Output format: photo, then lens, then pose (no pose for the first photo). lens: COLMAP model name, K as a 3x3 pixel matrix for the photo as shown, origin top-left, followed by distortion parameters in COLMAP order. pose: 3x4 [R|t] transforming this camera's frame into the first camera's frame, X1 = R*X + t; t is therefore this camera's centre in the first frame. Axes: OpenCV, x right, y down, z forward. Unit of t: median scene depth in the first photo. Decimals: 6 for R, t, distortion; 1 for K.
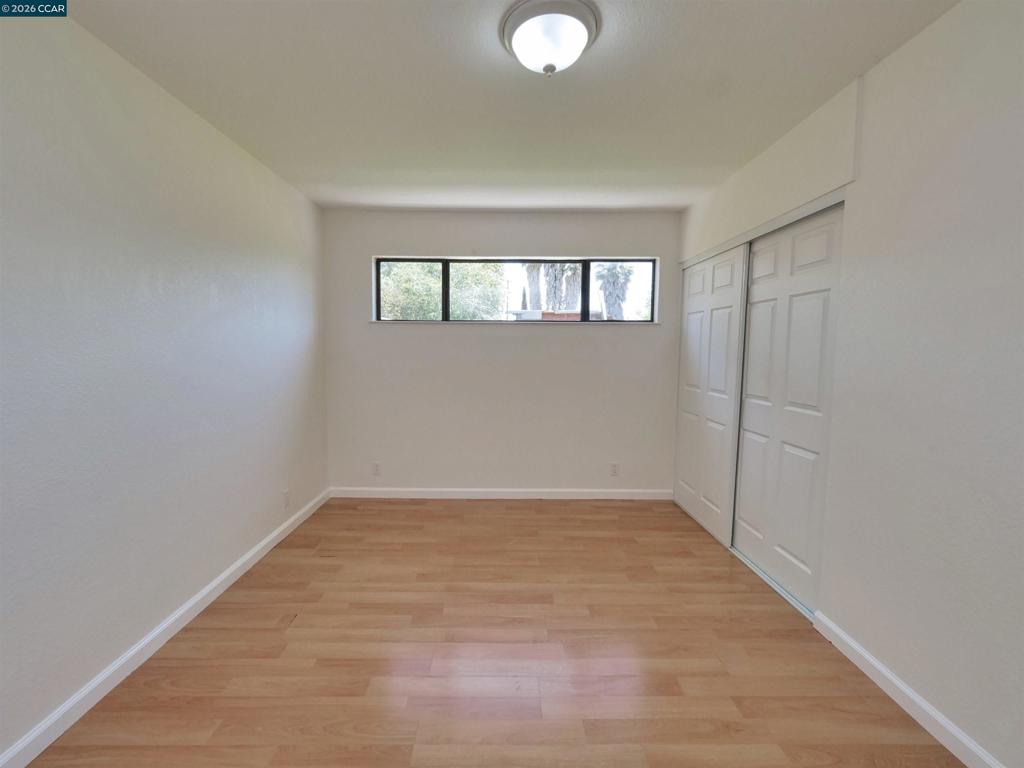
lens RADIAL K [[437.6, 0, 500.4], [0, 437.6, 381.7], [0, 0, 1]] dist [-0.005302, 0.000410]
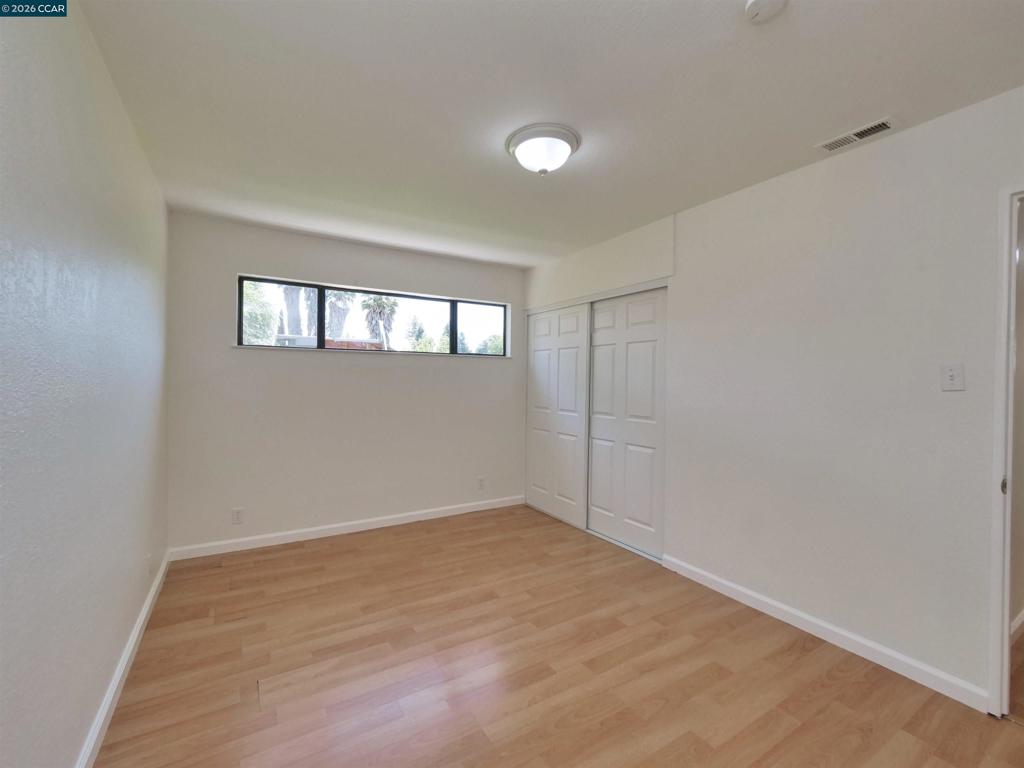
lens RADIAL K [[437.6, 0, 500.4], [0, 437.6, 381.7], [0, 0, 1]] dist [-0.005302, 0.000410]
pose [[0.858081, -0.000335, 0.513515, -0.348503], [0.034331, 0.997800, -0.056715, 0.001819], [-0.512366, 0.066295, 0.856204, -0.023515]]
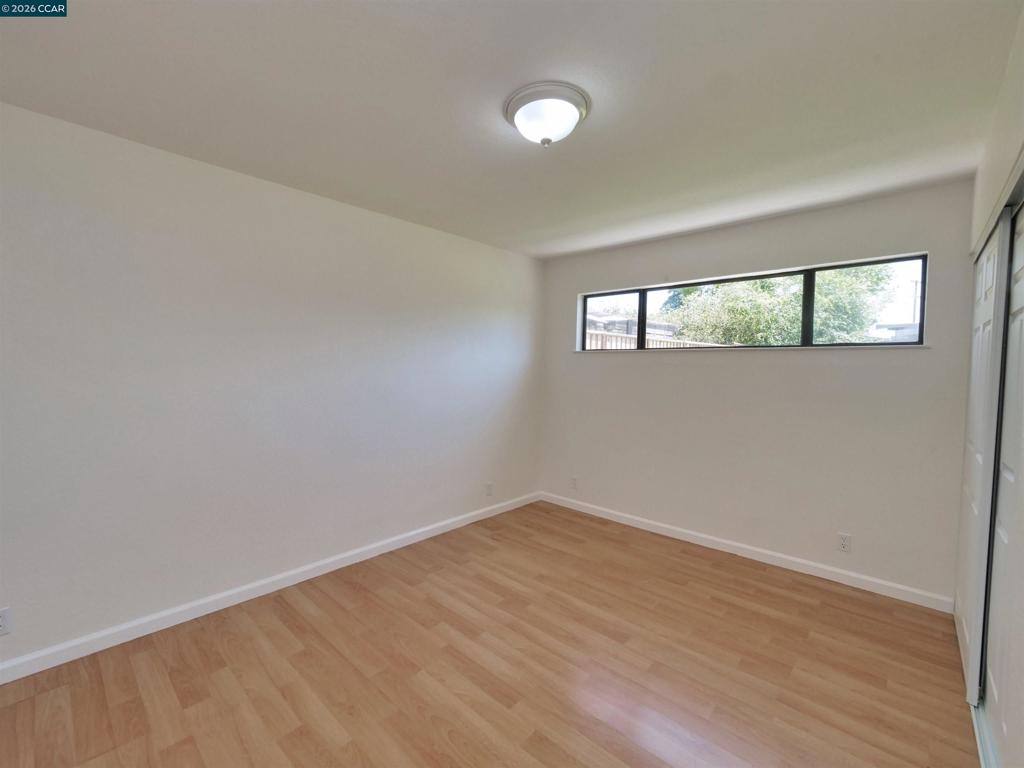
lens RADIAL K [[437.6, 0, 500.4], [0, 437.6, 381.7], [0, 0, 1]] dist [-0.005302, 0.000410]
pose [[0.725706, 0.028086, -0.687432, 0.421691], [-0.063179, 0.997665, -0.025936, -0.021022], [0.685098, 0.062253, 0.725786, 0.056726]]
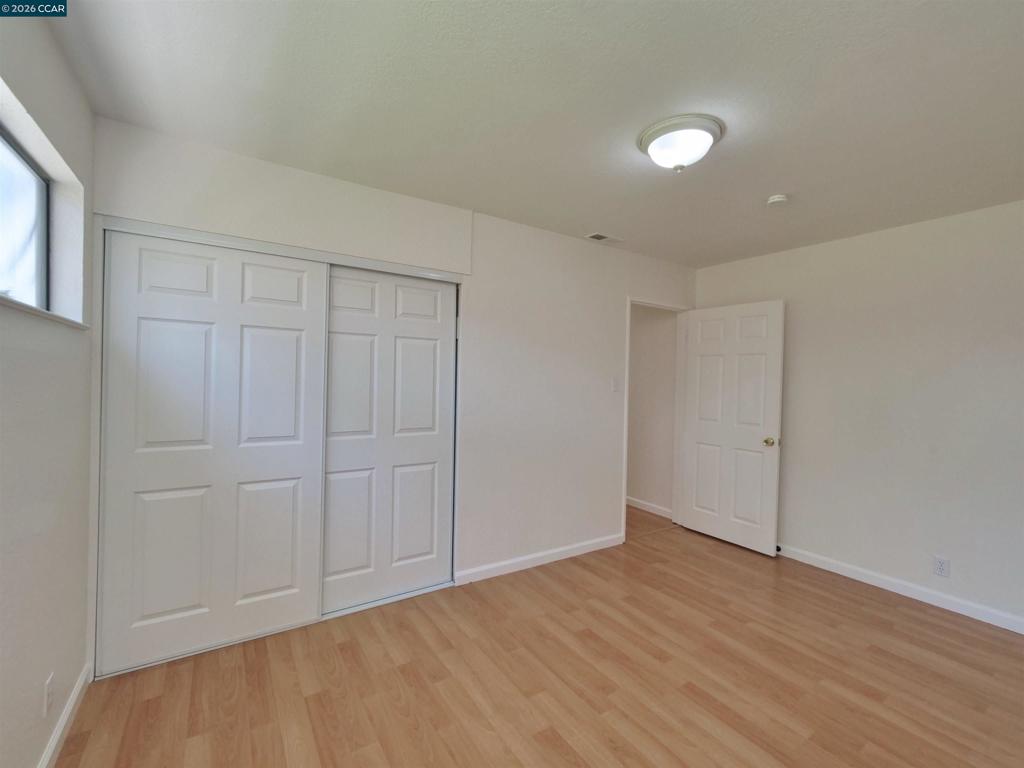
lens RADIAL K [[437.6, 0, 500.4], [0, 437.6, 381.7], [0, 0, 1]] dist [-0.005302, 0.000410]
pose [[-0.540833, -0.024251, 0.840781, -0.333813], [0.039201, 0.997771, 0.053995, -0.099426], [-0.840216, 0.062161, -0.538677, 1.065452]]
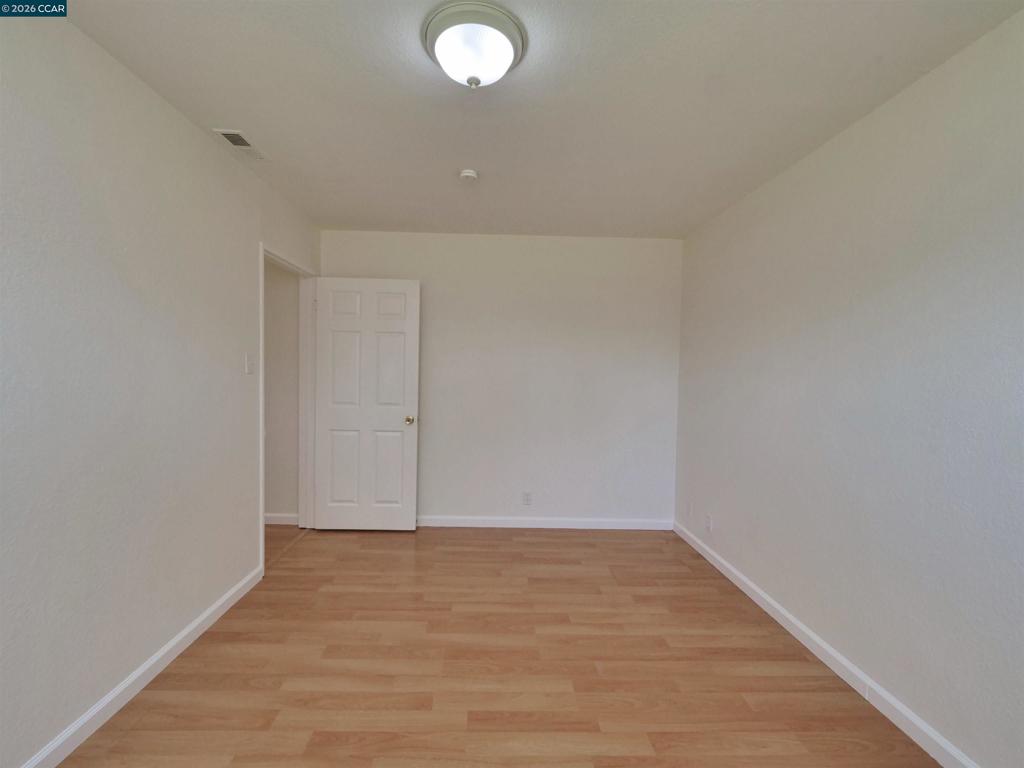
lens RADIAL K [[437.6, 0, 500.4], [0, 437.6, 381.7], [0, 0, 1]] dist [-0.005302, 0.000410]
pose [[-0.999446, -0.023485, -0.023581, 0.030861], [-0.025886, 0.993893, 0.107269, -0.084408], [0.020918, 0.107820, -0.993950, 1.013116]]
